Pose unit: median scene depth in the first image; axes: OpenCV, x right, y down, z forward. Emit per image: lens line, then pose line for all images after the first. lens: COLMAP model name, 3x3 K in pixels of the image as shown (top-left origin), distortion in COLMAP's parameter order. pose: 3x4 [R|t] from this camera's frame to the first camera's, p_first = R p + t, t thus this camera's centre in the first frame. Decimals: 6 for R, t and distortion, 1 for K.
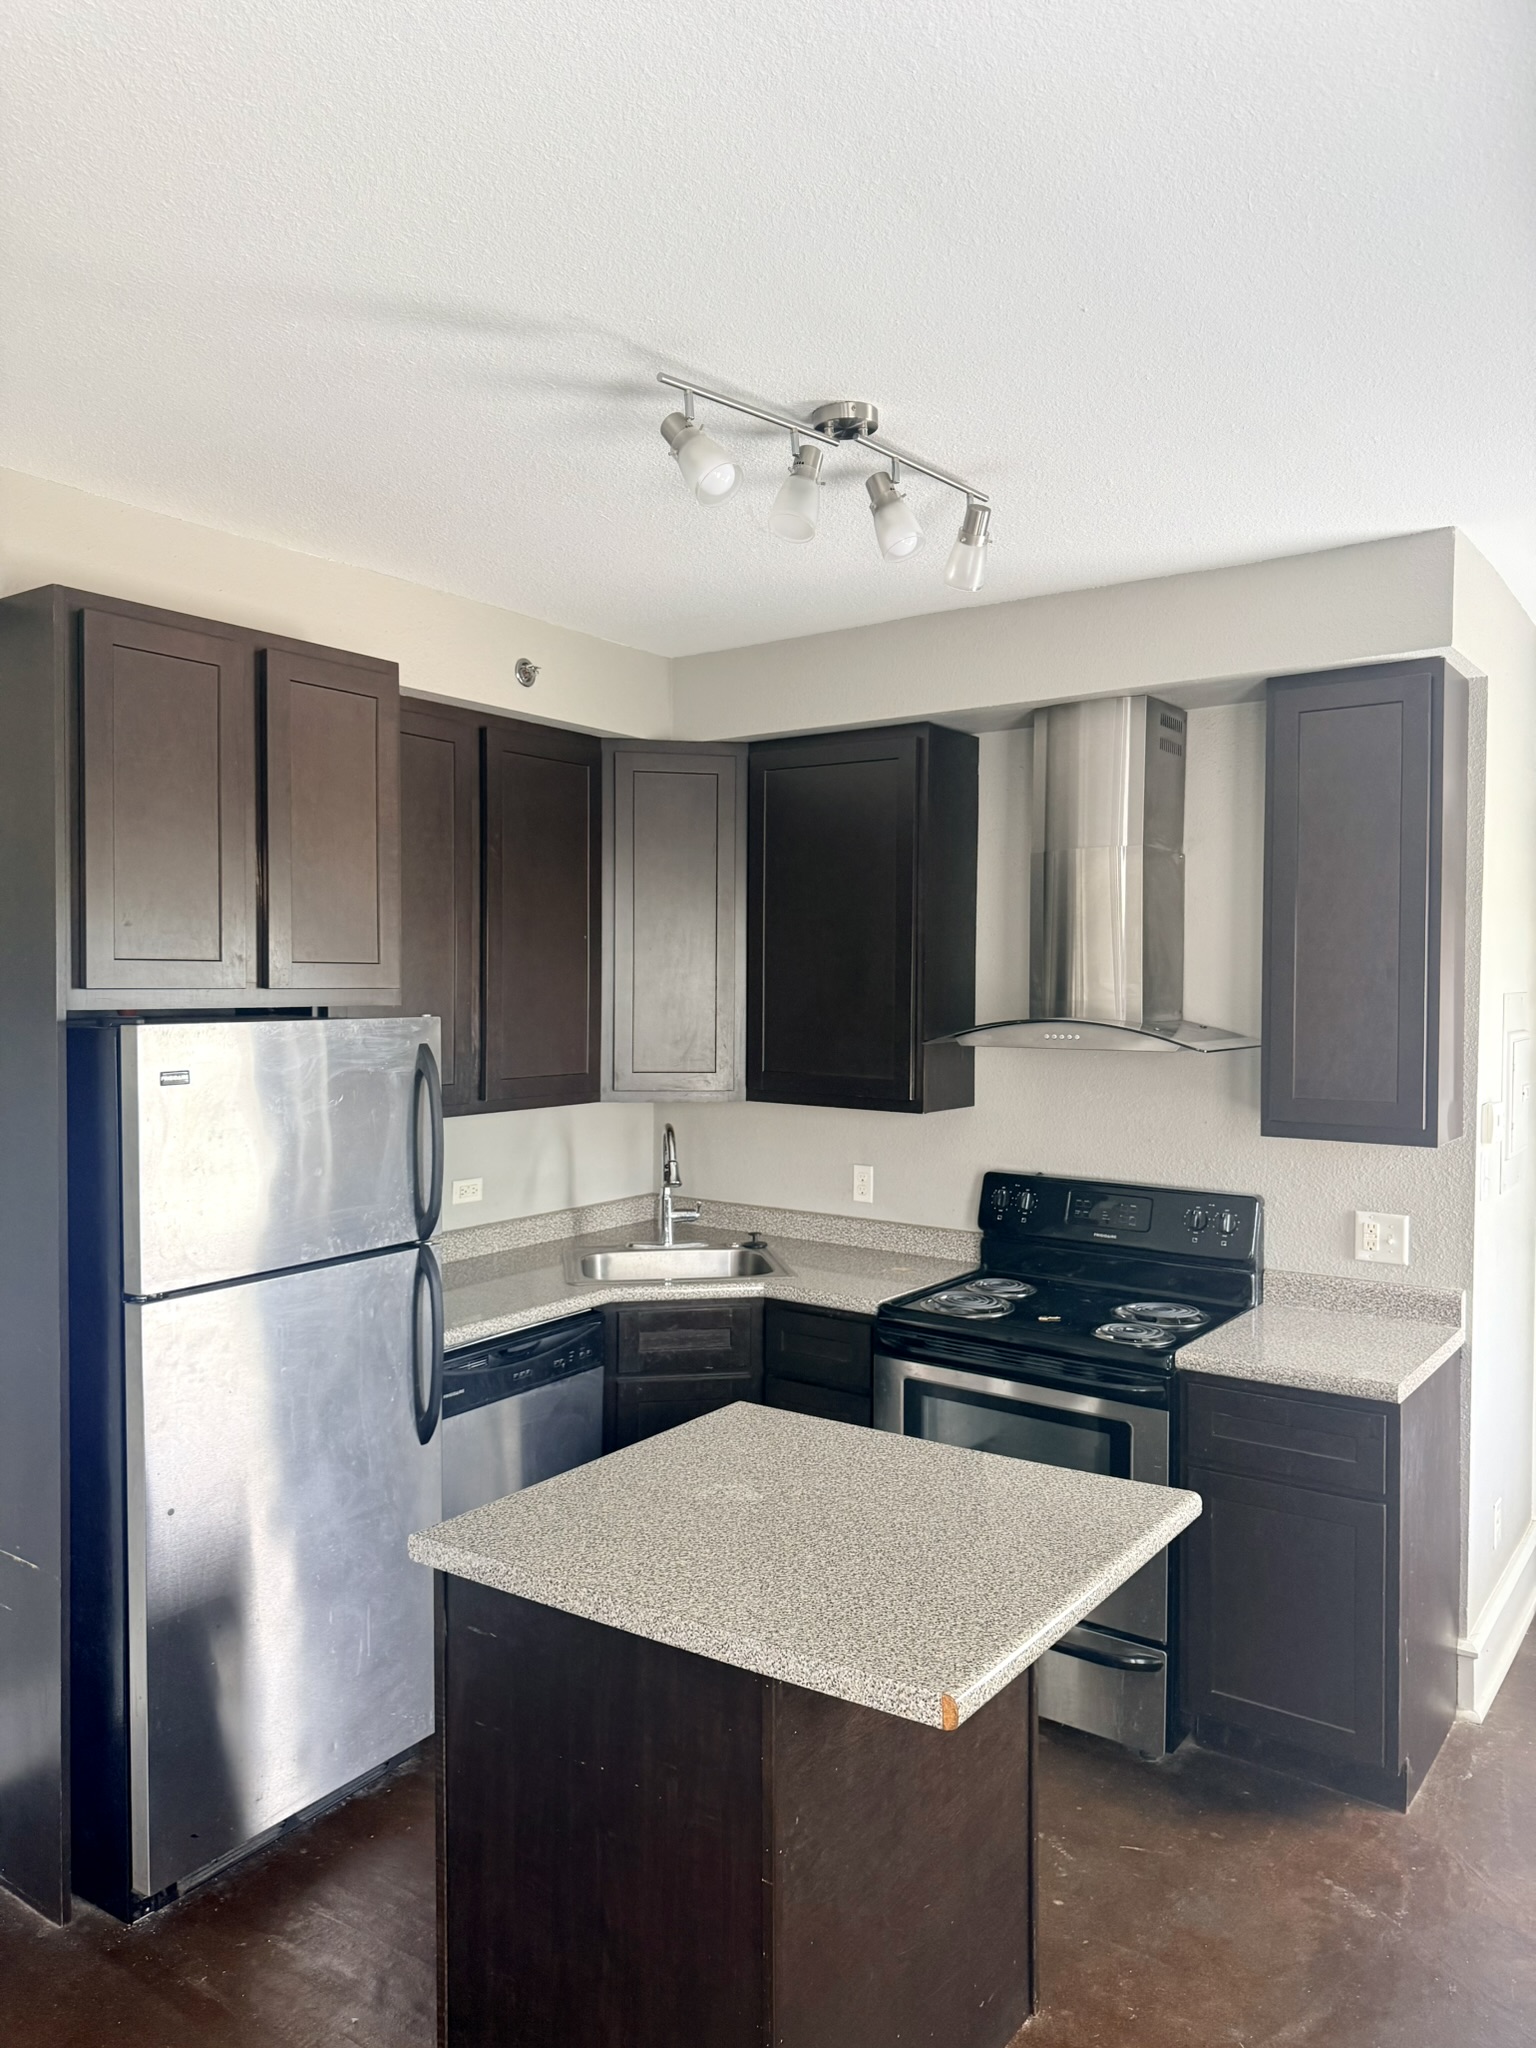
lens RADIAL K [[1427.6, 0, 765.5], [0, 1427.6, 1014.3], [0, 0, 1]] dist [0.106433, -0.153646]
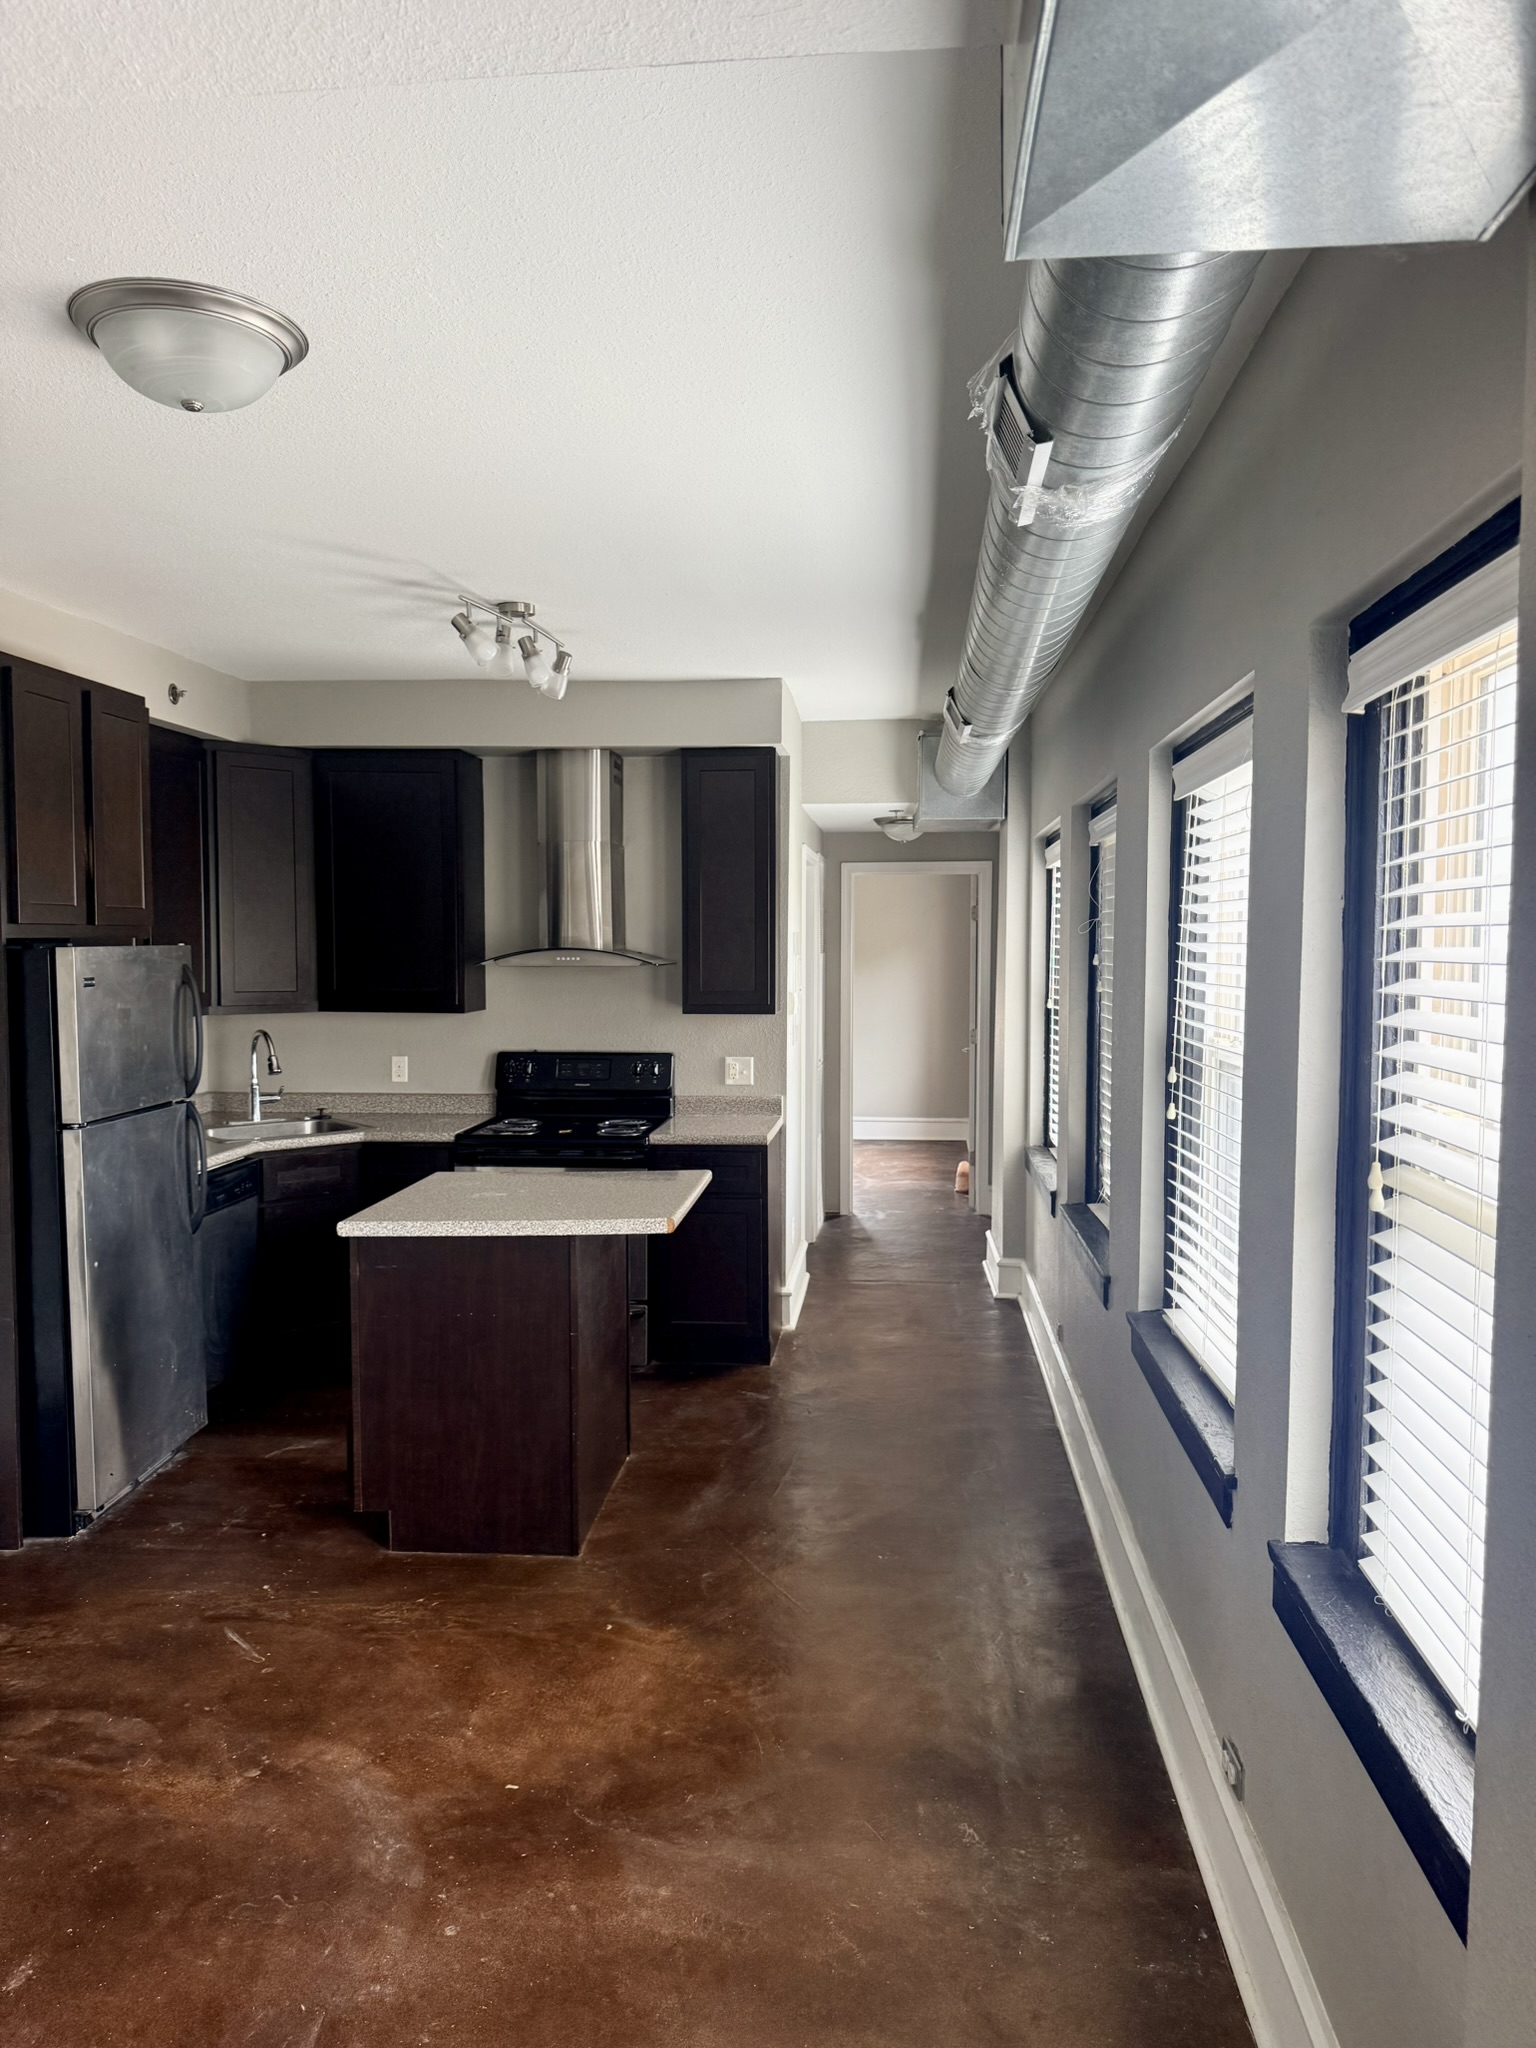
lens RADIAL K [[1427.6, 0, 765.5], [0, 1427.6, 1014.3], [0, 0, 1]] dist [0.106433, -0.153646]
pose [[0.859120, -0.029493, 0.510924, -0.417055], [0.014368, 0.999335, 0.033527, 0.026622], [-0.511572, -0.021462, 0.858972, -0.488917]]
